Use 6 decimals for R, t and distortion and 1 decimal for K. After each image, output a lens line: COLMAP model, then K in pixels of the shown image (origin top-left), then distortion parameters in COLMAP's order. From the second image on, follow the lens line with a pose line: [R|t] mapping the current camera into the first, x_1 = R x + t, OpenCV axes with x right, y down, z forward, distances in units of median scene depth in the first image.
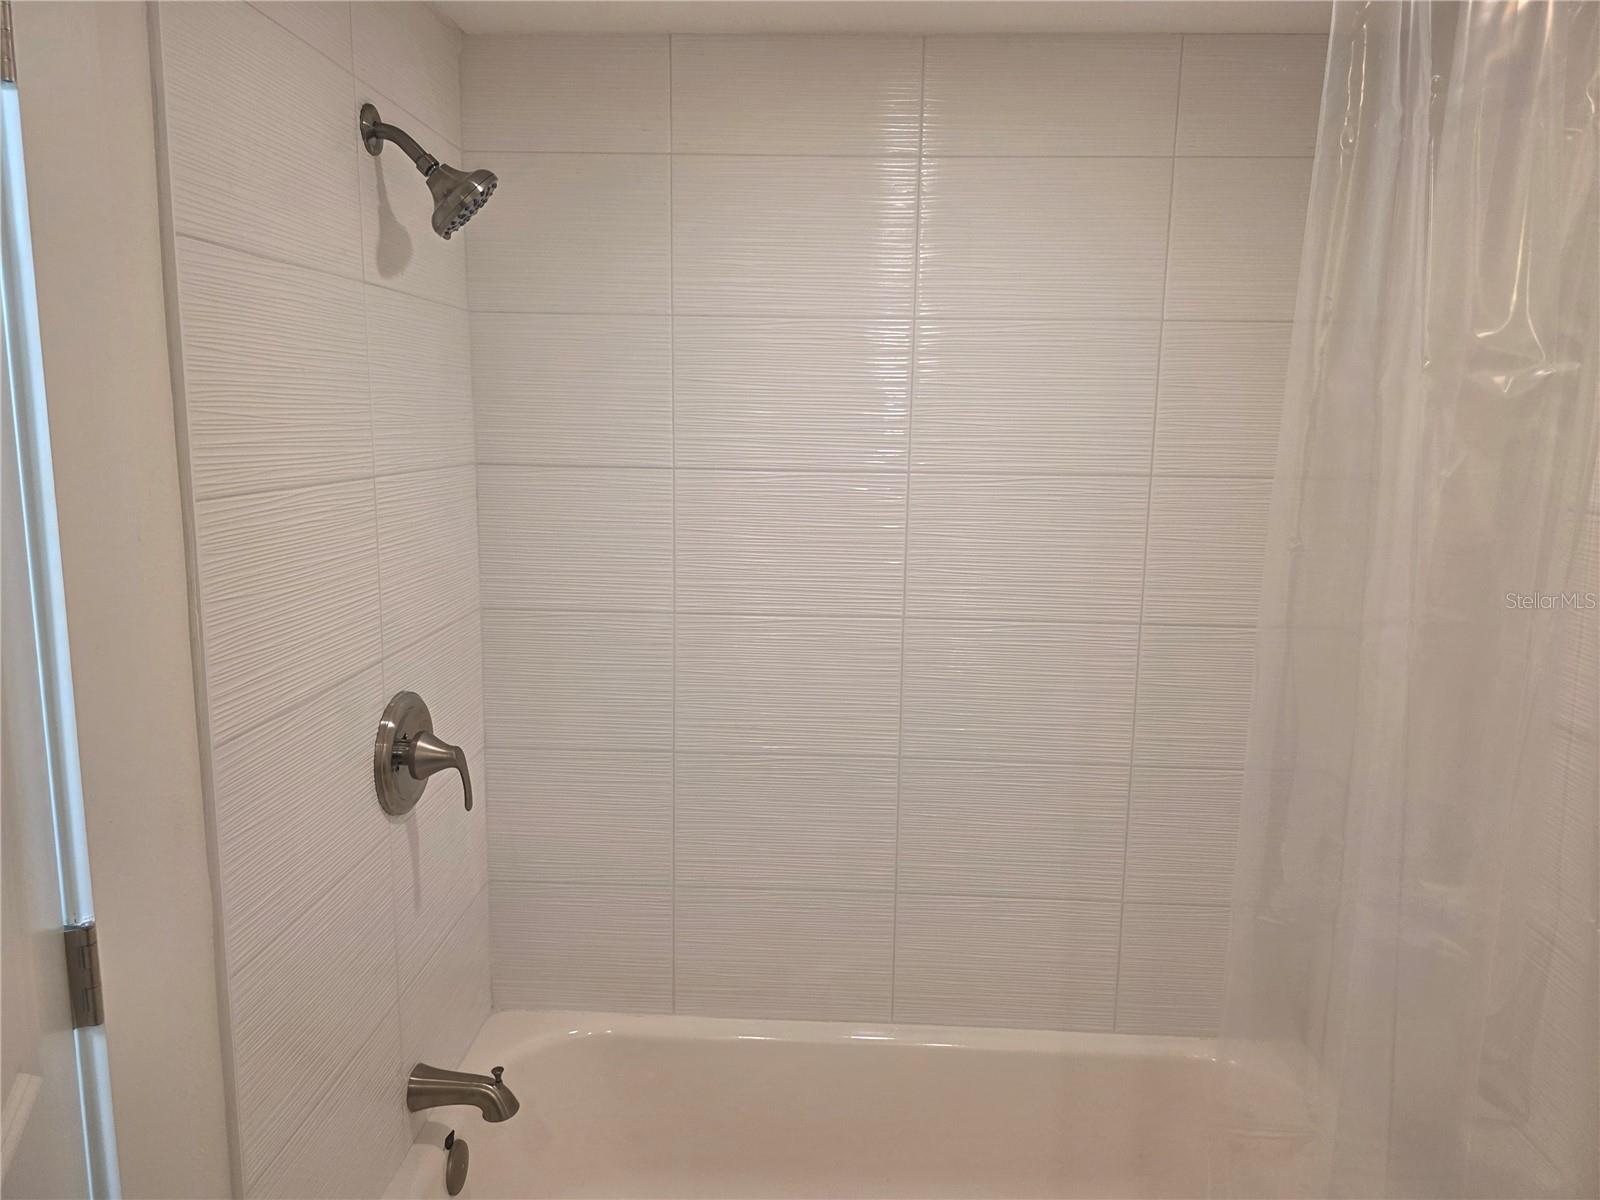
lens RADIAL K [[1084.0, 0, 800.0], [0, 1084.0, 600.0], [0, 0, 1]] dist [0.052986, -0.039539]
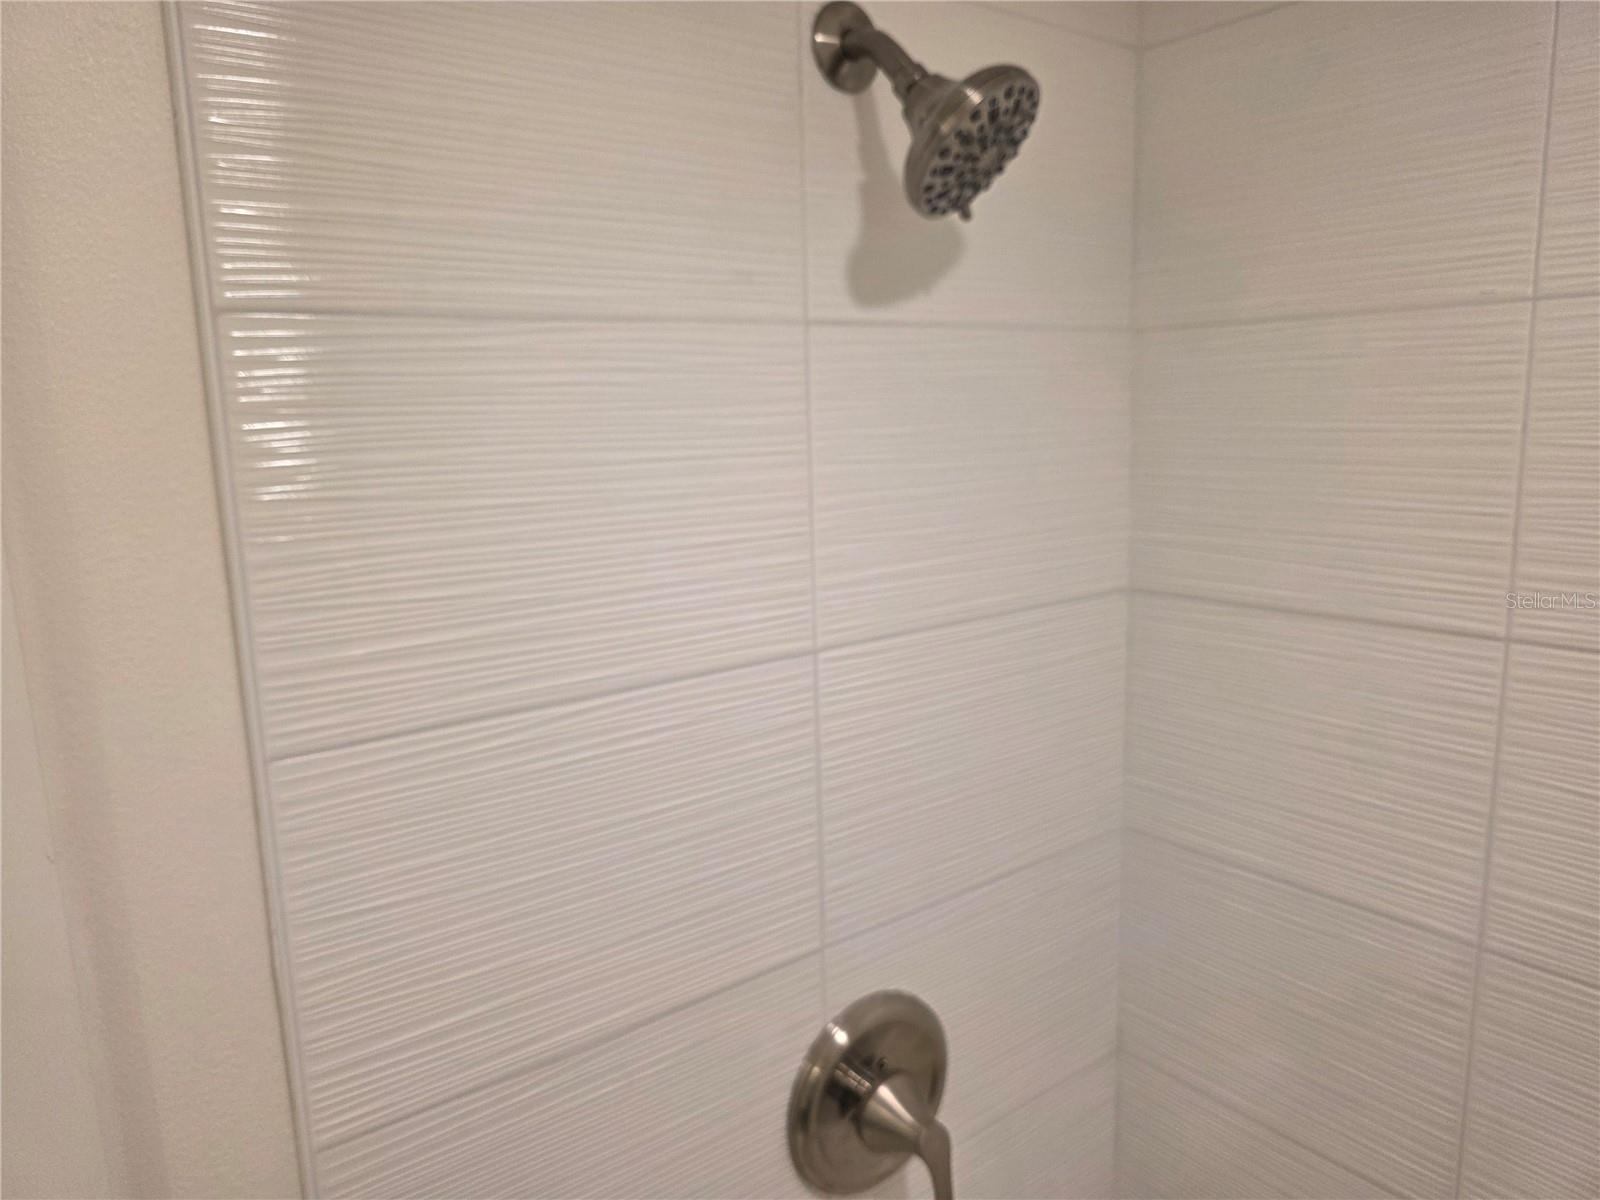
lens RADIAL K [[1080.6, 0, 800.0], [0, 1080.6, 600.0], [0, 0, 1]] dist [0.000303, -0.040015]
pose [[0.632357, 0.099239, -0.768294, 0.046575], [-0.089655, 0.994472, 0.054663, -0.171848], [0.769472, 0.034315, 0.637758, 0.626218]]
